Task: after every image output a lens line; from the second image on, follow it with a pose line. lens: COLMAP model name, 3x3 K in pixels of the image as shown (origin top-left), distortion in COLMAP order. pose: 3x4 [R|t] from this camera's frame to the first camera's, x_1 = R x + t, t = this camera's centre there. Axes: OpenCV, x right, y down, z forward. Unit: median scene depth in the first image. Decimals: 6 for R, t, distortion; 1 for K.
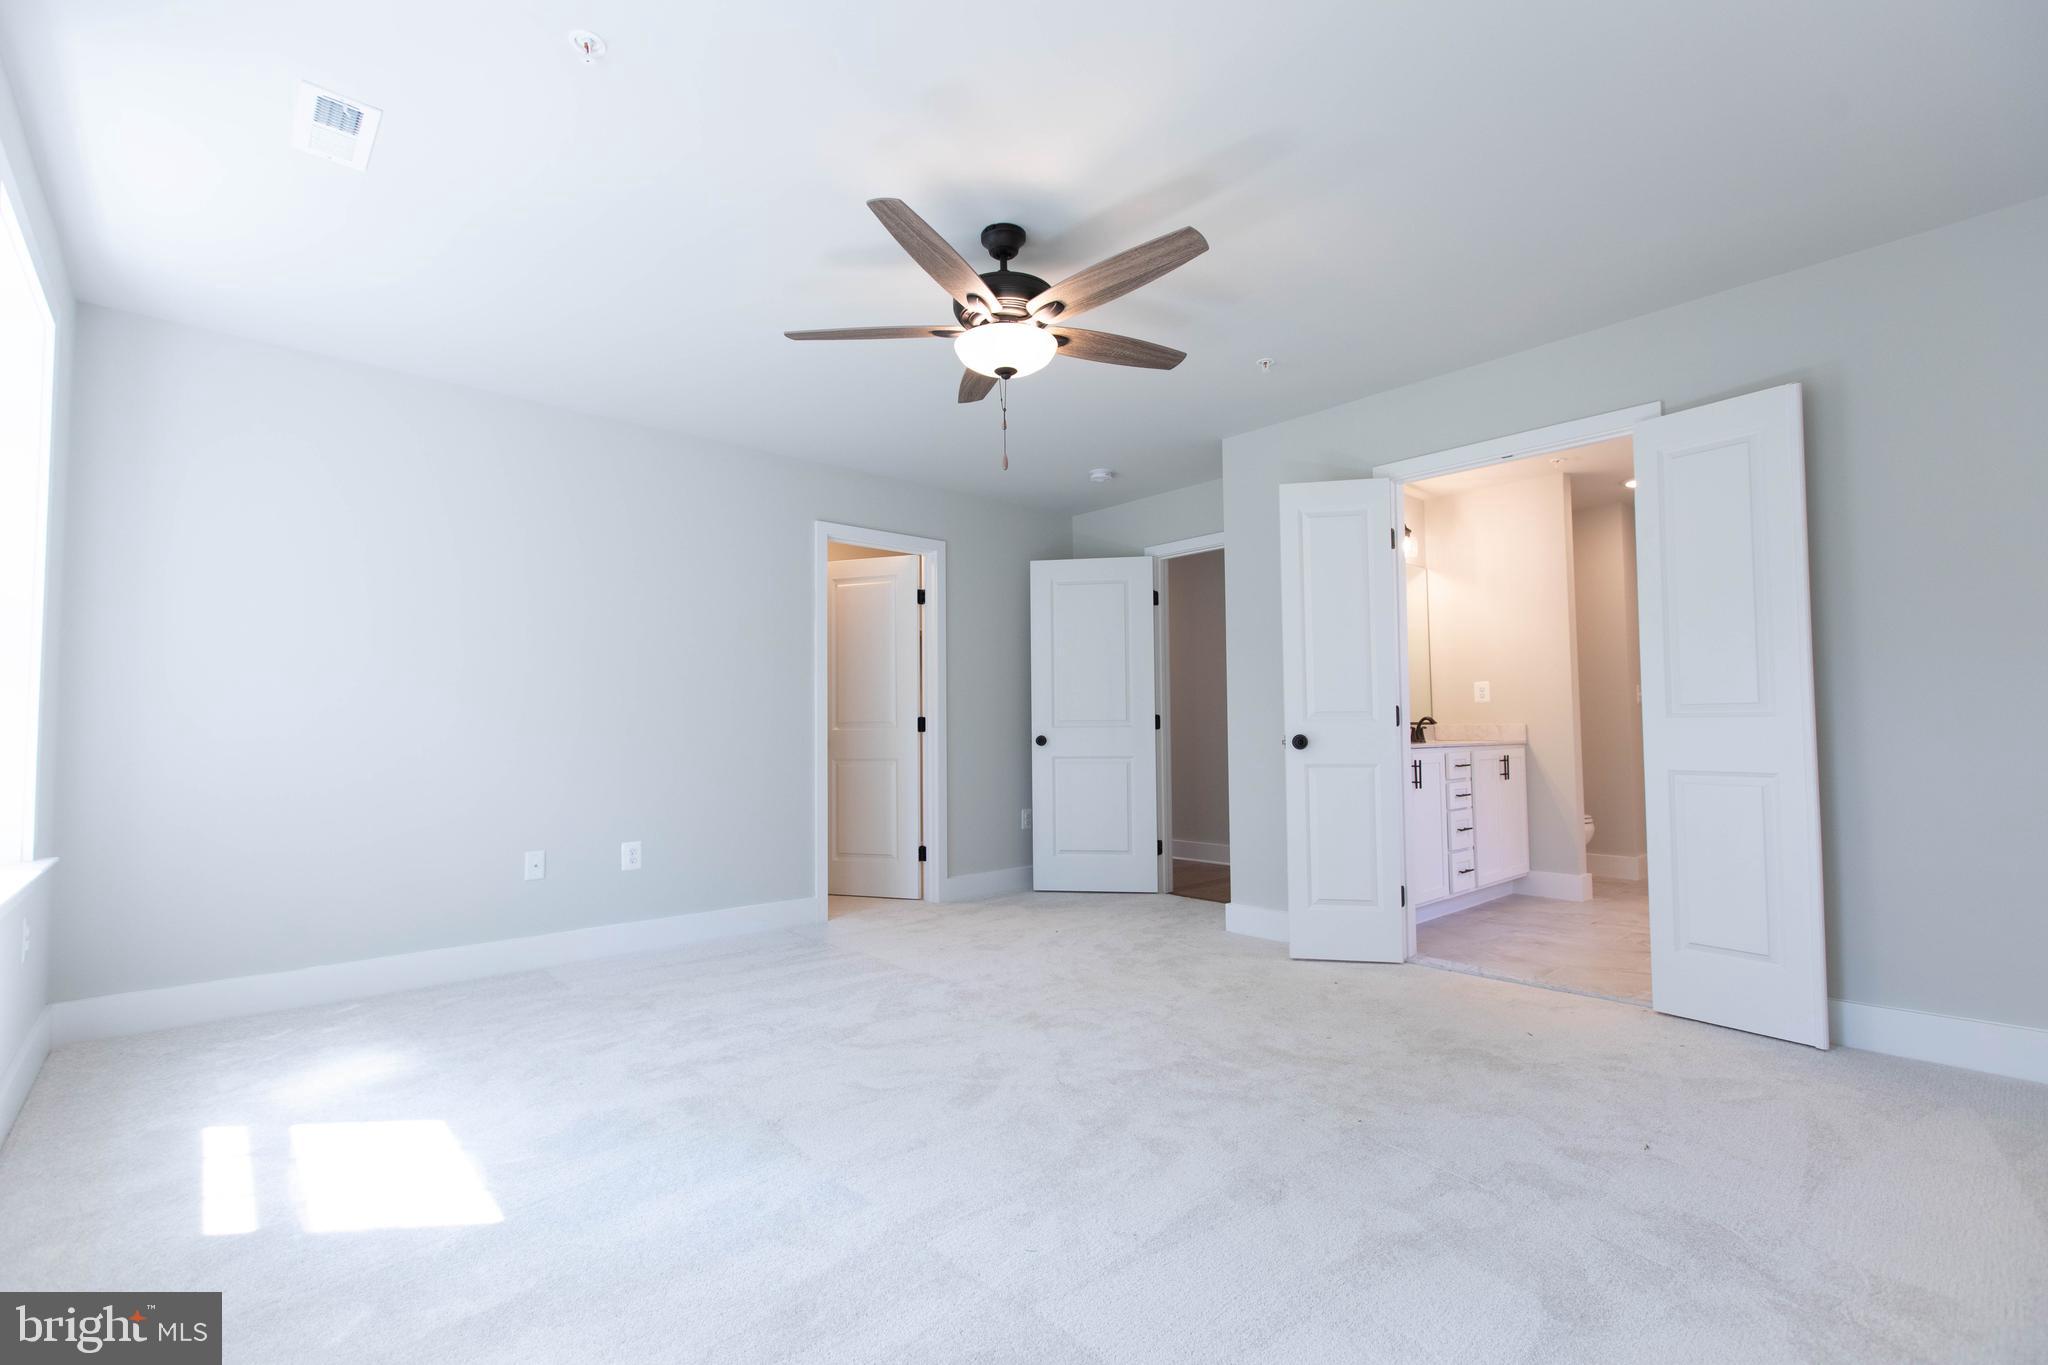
lens RADIAL K [[922.2, 0, 1030.1], [0, 922.2, 688.0], [0, 0, 1]] dist [0.000172, -0.000267]
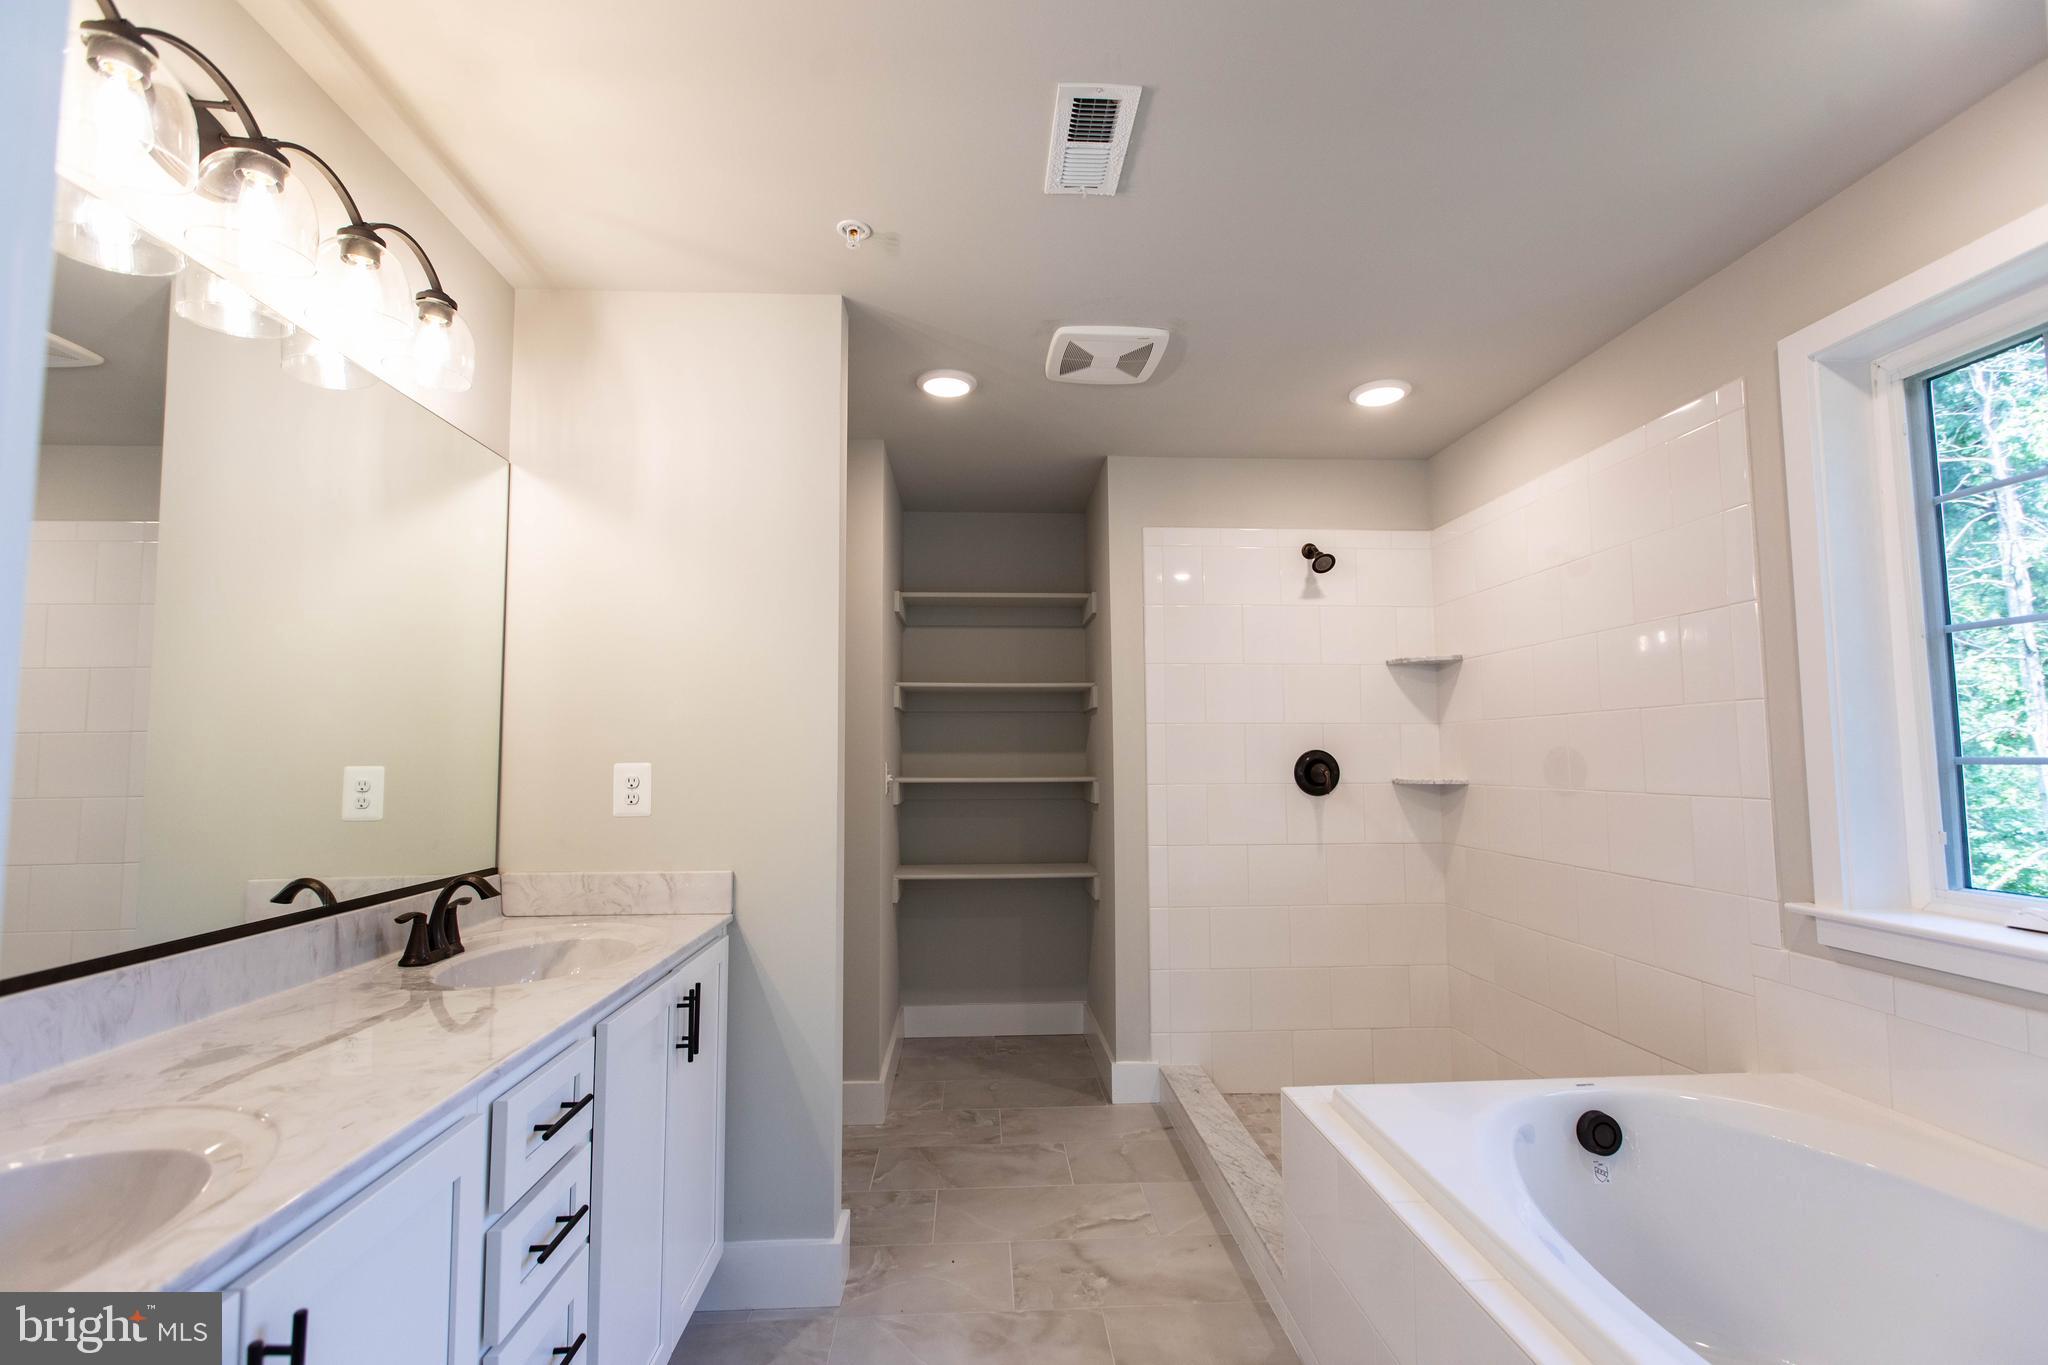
lens RADIAL K [[922.2, 0, 1030.1], [0, 922.2, 688.0], [0, 0, 1]] dist [0.000172, -0.000267]
pose [[0.635885, 0.057269, 0.769656, 0.303970], [-0.032614, 0.998346, -0.047340, -0.027849], [-0.771095, 0.005002, 0.636701, 0.643065]]
